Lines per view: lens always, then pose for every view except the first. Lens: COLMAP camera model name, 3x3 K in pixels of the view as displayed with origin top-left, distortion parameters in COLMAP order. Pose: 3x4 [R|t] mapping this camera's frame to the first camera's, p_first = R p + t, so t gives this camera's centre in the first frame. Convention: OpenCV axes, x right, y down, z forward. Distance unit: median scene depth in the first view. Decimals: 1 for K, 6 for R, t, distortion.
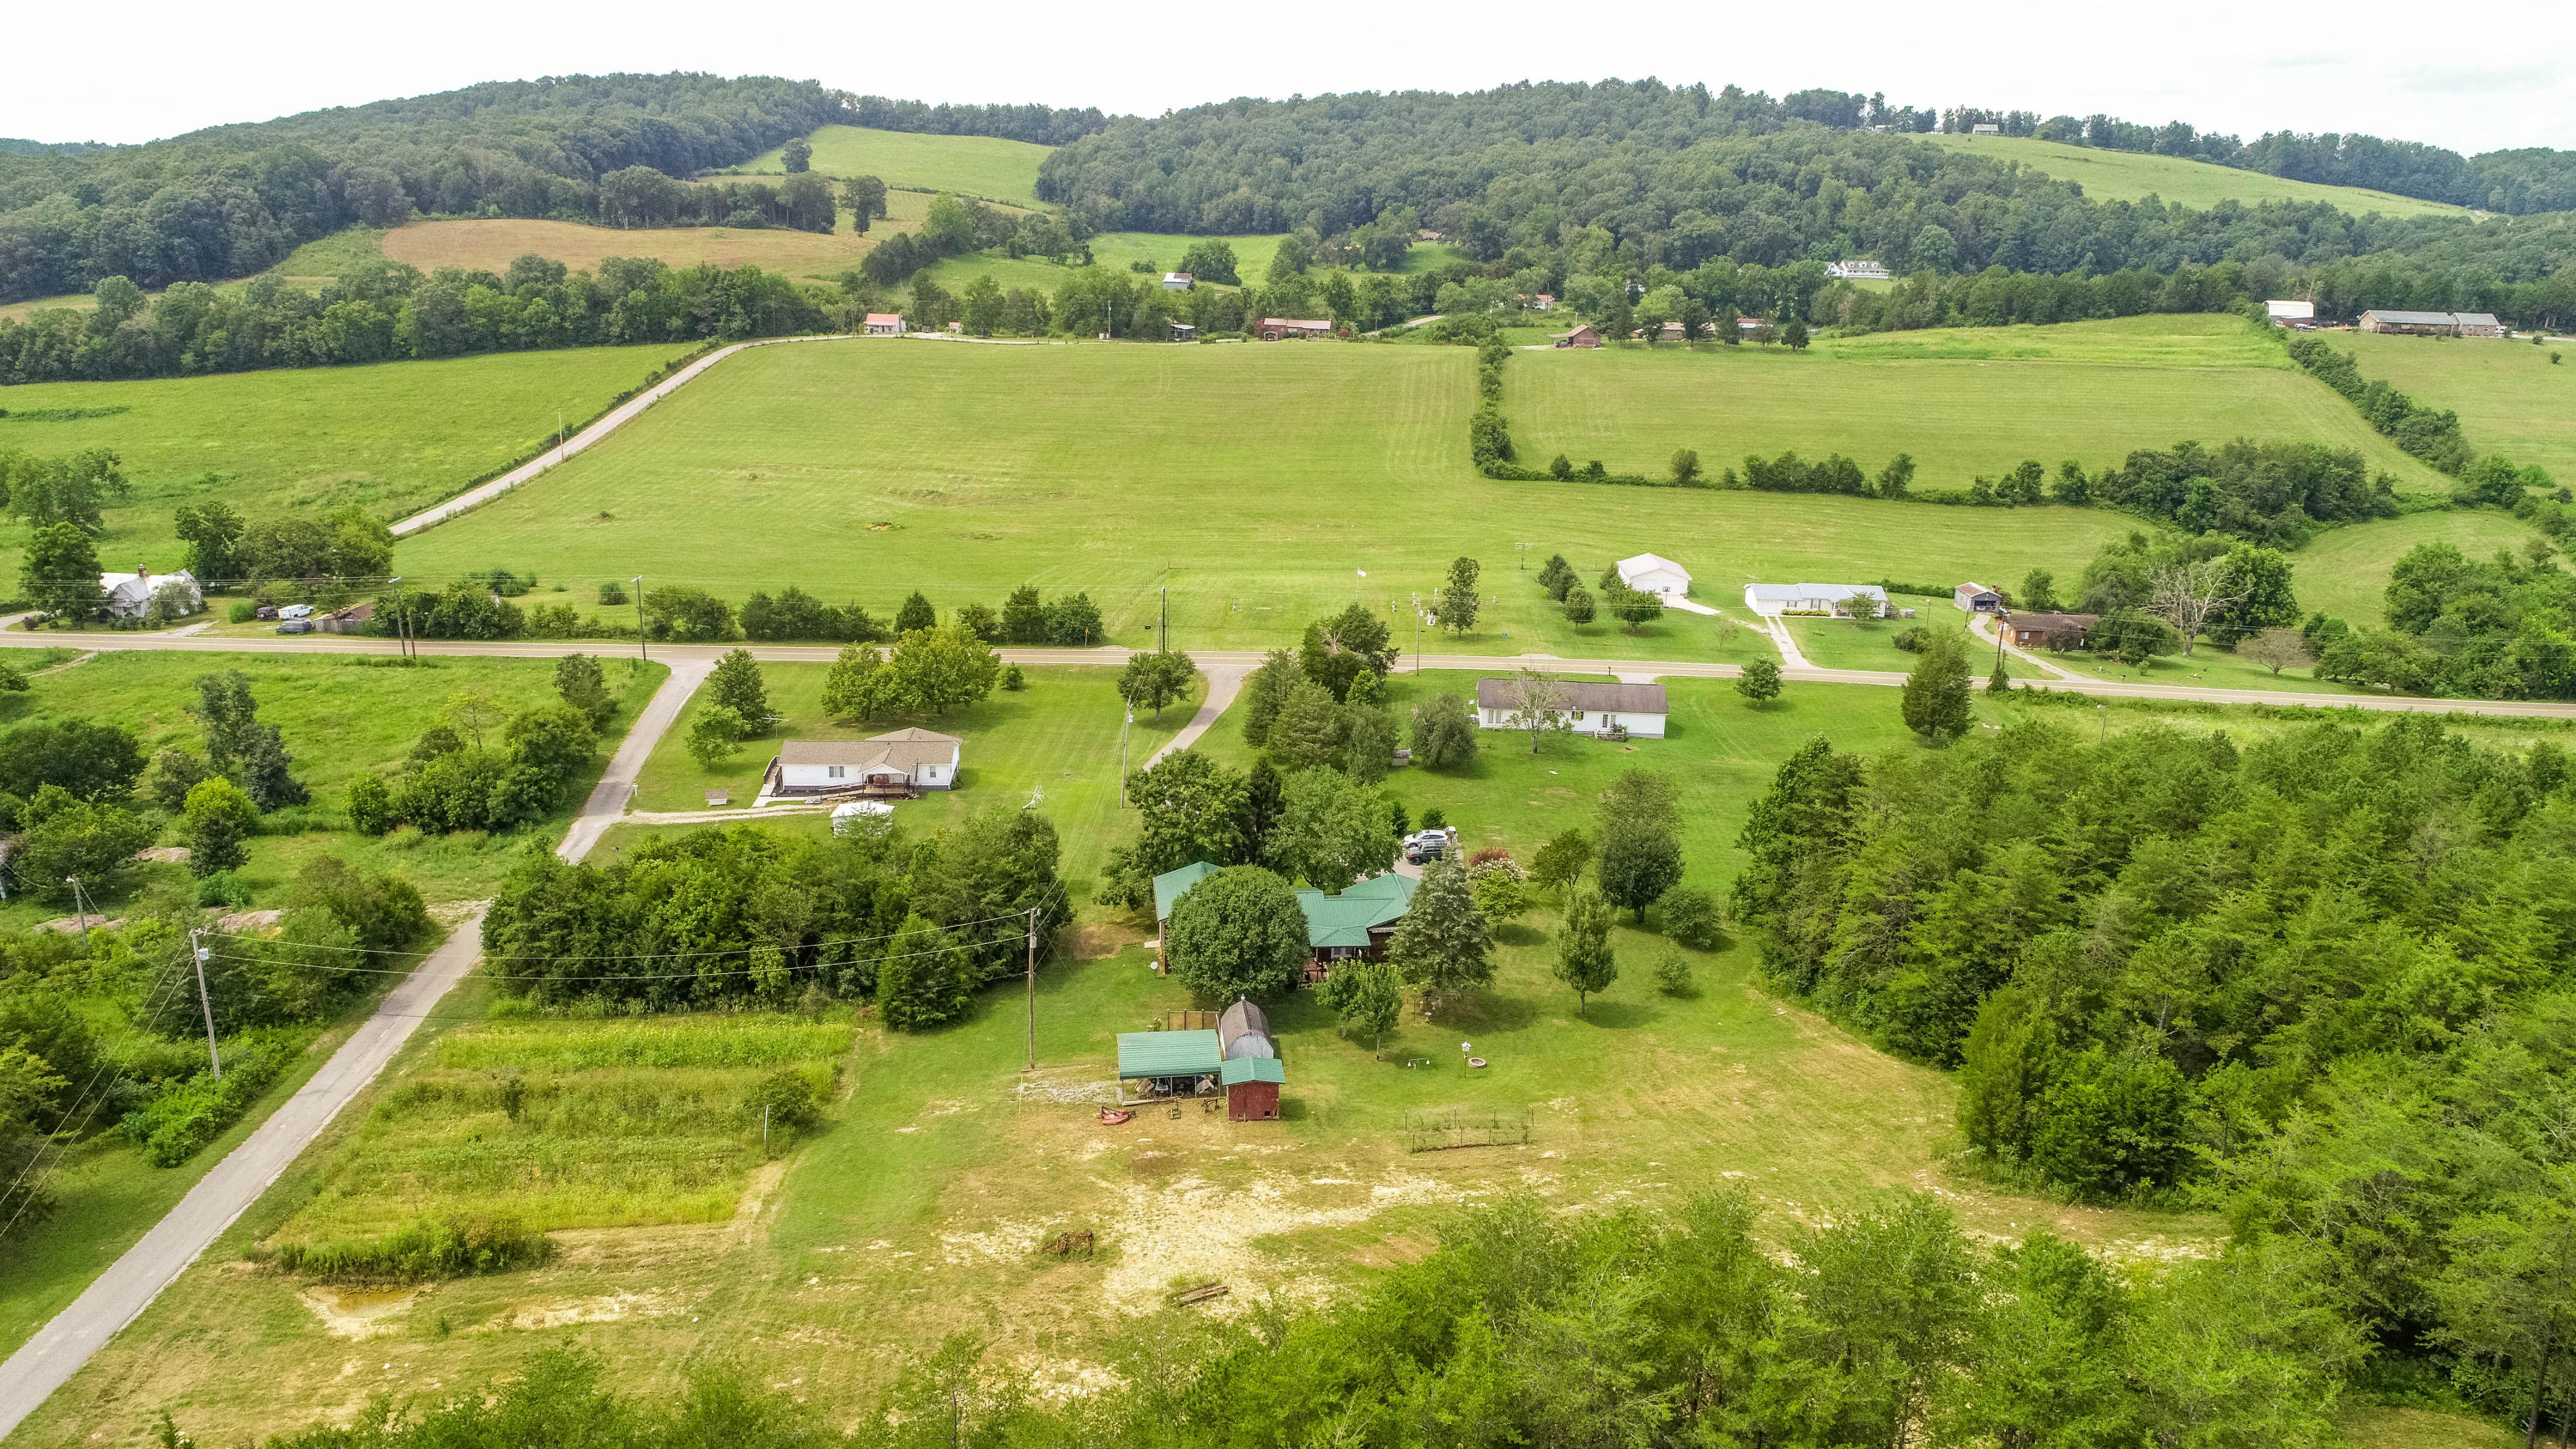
lens RADIAL K [[1728.8, 0, 1288.0], [0, 1728.8, 724.5], [0, 0, 1]] dist [-0.005263, 0.004547]
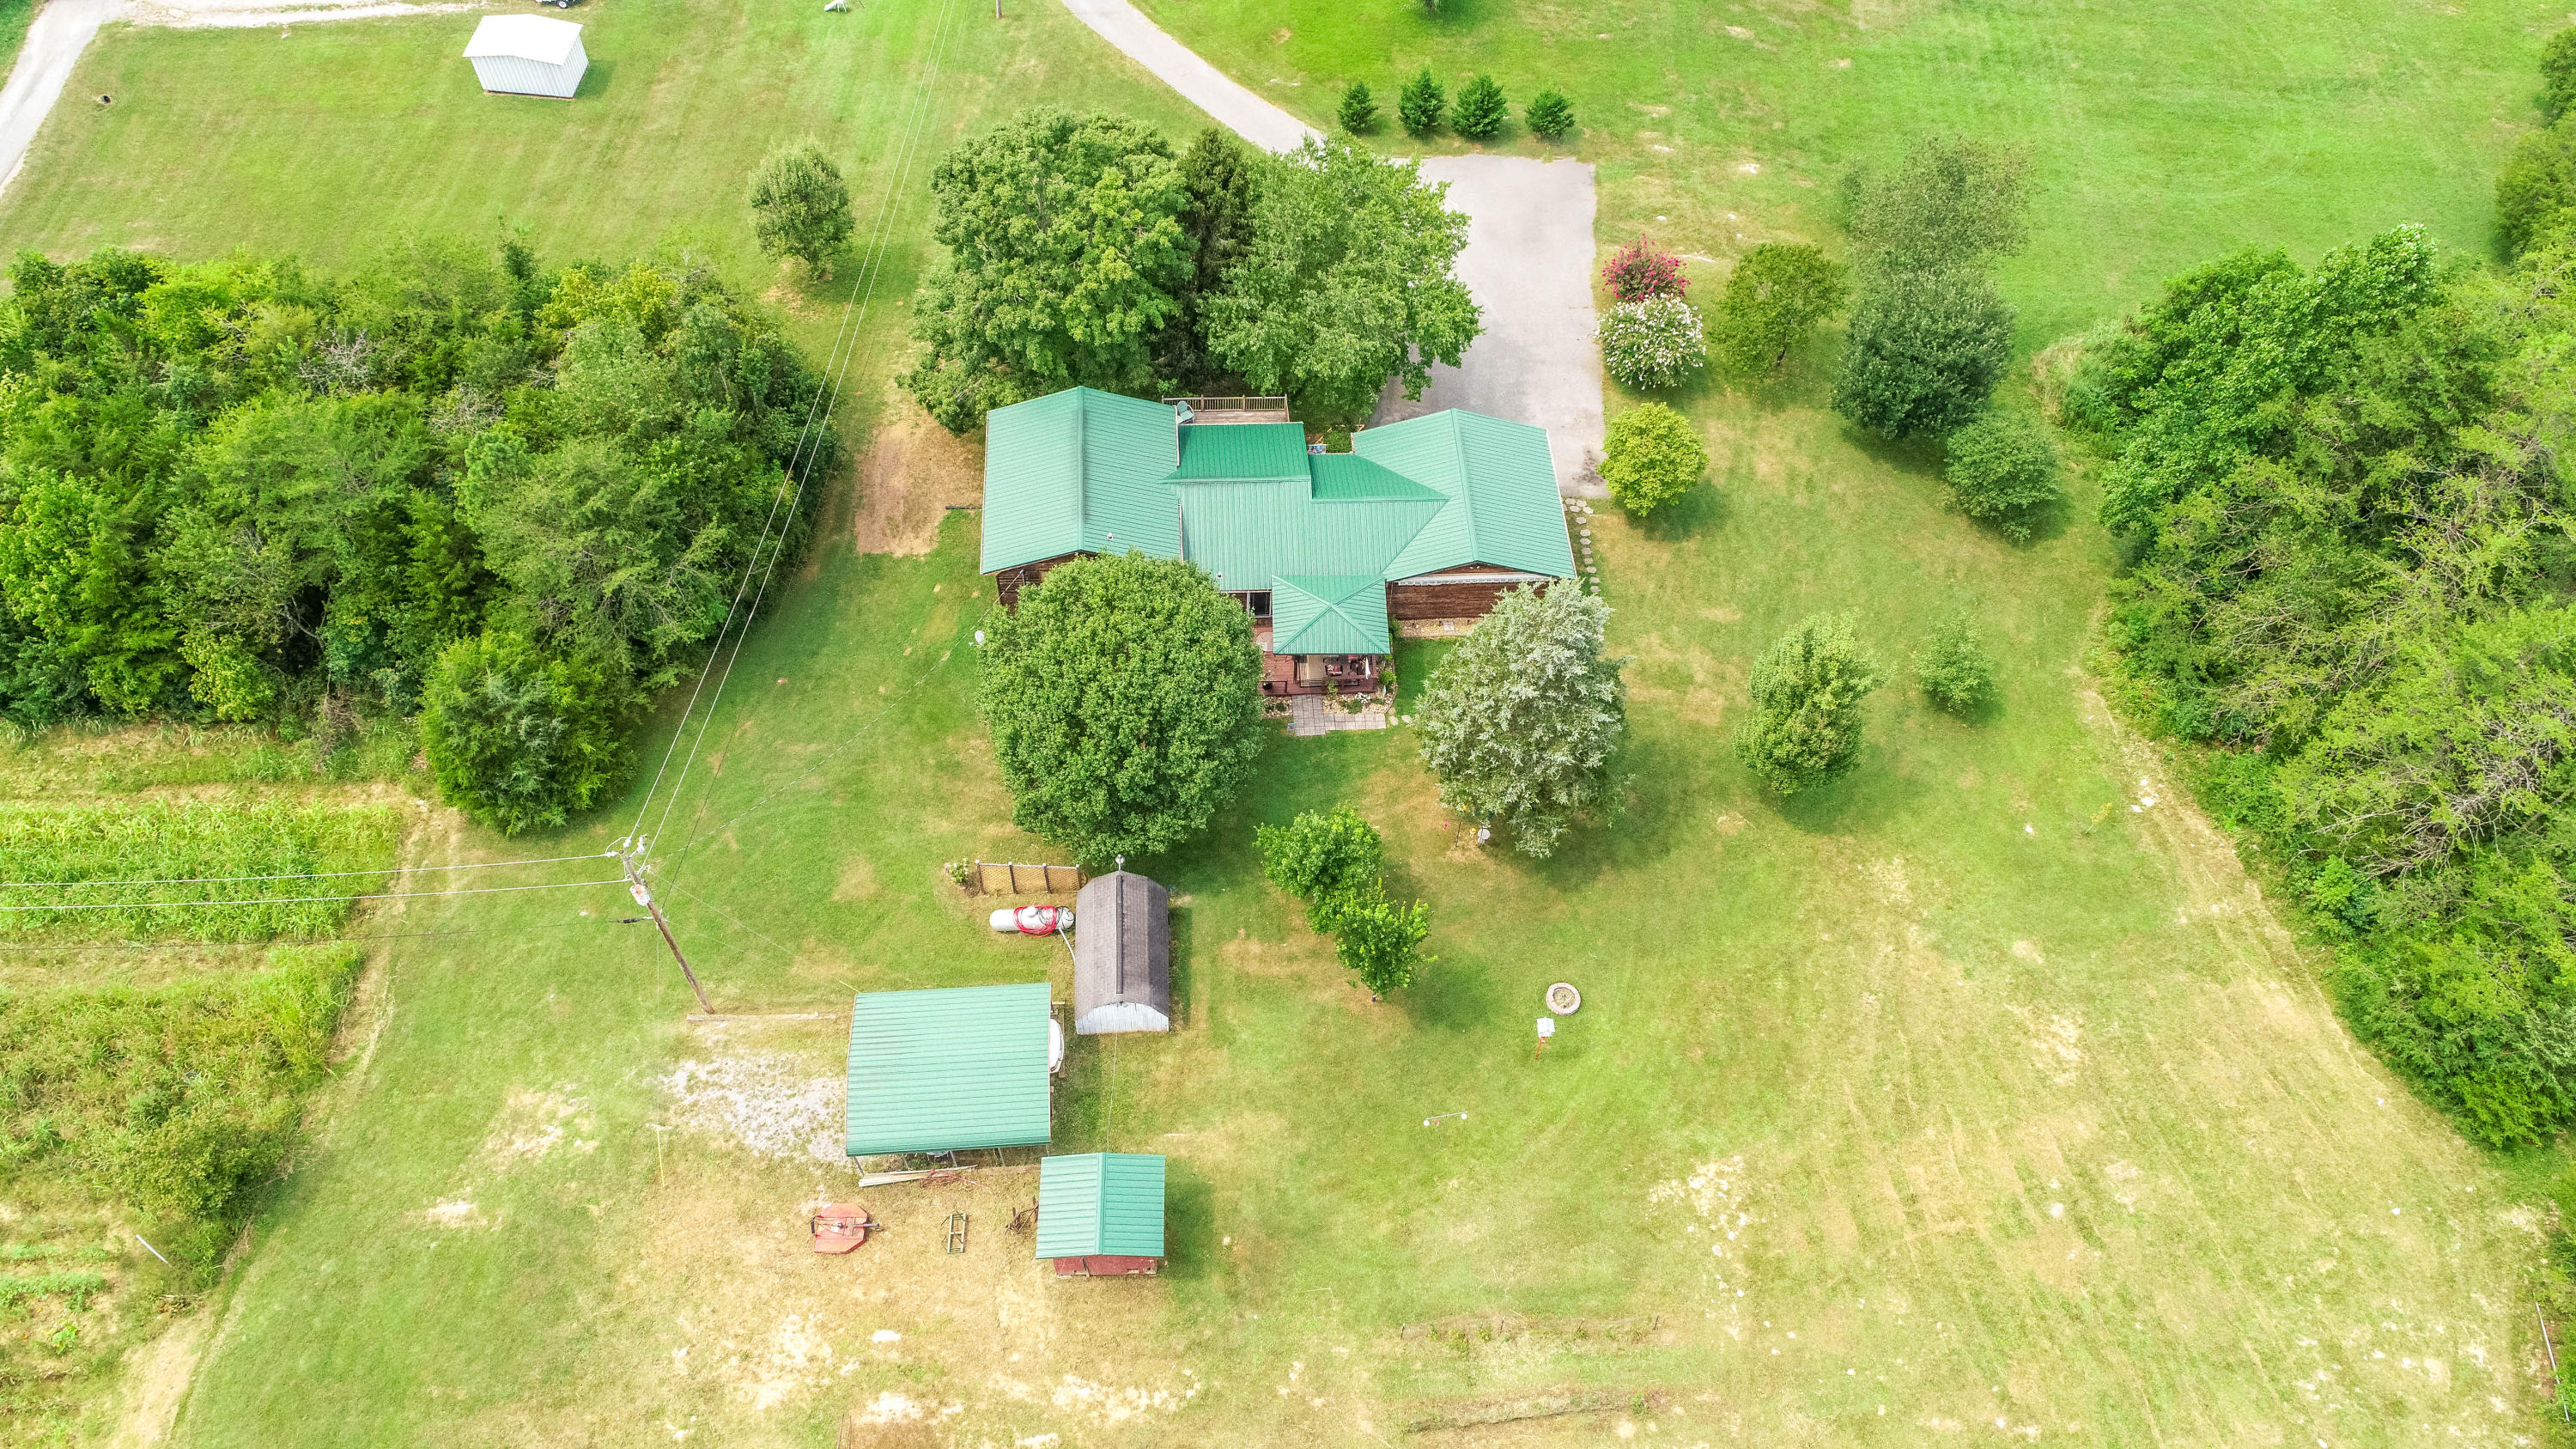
lens RADIAL K [[1728.8, 0, 1288.0], [0, 1728.8, 724.5], [0, 0, 1]] dist [-0.005263, 0.004547]
pose [[0.998443, 0.052177, -0.019738, 0.036548], [-0.028010, 0.774874, 0.631495, -0.227414], [0.048244, -0.629959, 0.775129, 0.736256]]
